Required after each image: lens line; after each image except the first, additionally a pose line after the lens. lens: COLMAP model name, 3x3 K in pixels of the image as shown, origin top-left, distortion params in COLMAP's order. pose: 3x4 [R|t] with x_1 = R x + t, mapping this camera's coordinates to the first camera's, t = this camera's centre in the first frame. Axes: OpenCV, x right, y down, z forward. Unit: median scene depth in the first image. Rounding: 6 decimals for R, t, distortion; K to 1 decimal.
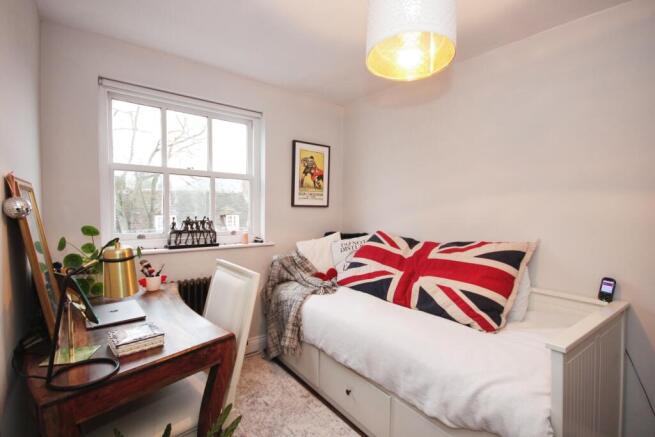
lens RADIAL K [[301.1, 0, 325.9], [0, 301.1, 218.0], [0, 0, 1]] dist [-0.000261, -0.001378]
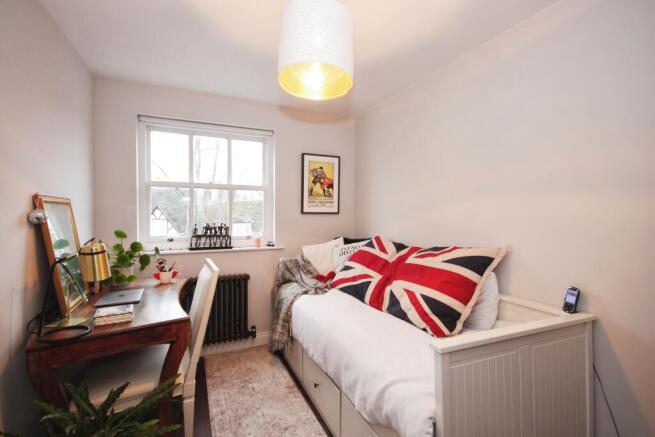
lens RADIAL K [[301.1, 0, 336.4], [0, 301.1, 215.0], [0, 0, 1]] dist [-0.000261, -0.001378]
pose [[0.973281, -0.012384, -0.229283, 0.376317], [0.004197, 0.999337, -0.036160, 0.009598], [0.229579, 0.034231, 0.972688, -0.045363]]
